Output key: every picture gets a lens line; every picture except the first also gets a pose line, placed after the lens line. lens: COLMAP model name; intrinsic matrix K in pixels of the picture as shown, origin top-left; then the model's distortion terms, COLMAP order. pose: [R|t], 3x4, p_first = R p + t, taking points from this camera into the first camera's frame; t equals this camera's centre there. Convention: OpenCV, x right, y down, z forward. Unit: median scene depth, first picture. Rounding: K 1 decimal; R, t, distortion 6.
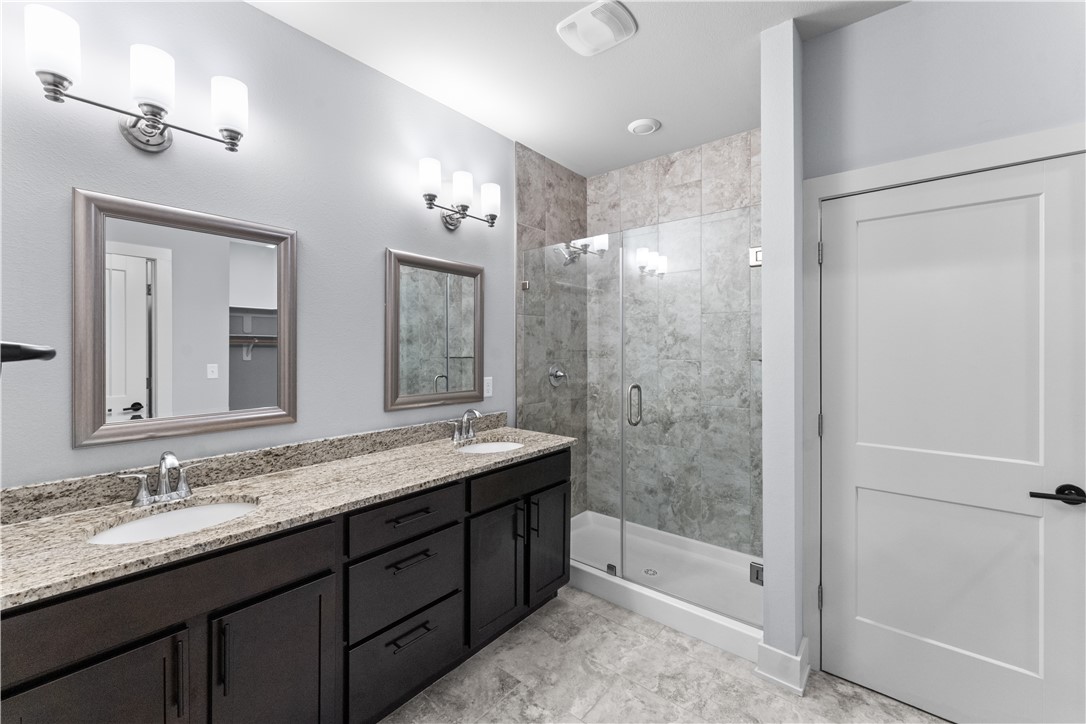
lens RADIAL K [[441.6, 0, 538.1], [0, 441.6, 341.3], [0, 0, 1]] dist [0.002195, -0.001780]
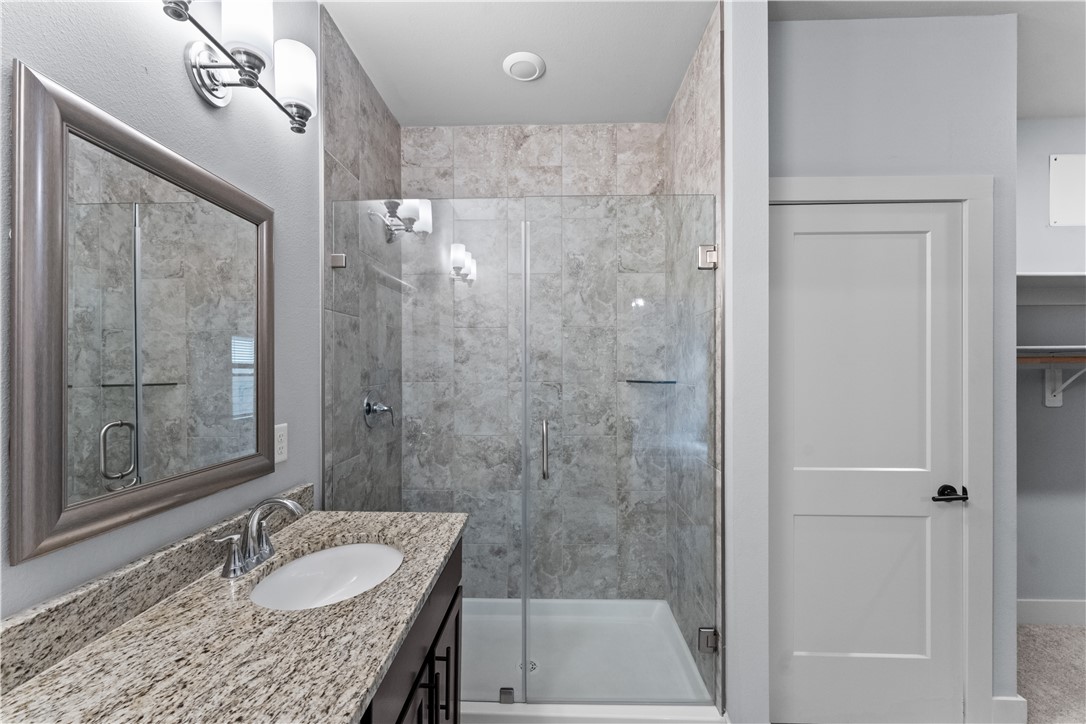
lens RADIAL K [[441.6, 0, 546.1], [0, 441.6, 365.4], [0, 0, 1]] dist [0.002195, -0.001780]
pose [[0.787178, 0.003011, 0.616719, -0.167078], [-0.009395, 0.999931, 0.007109, 0.005142], [-0.616655, -0.011390, 0.787151, 0.355292]]
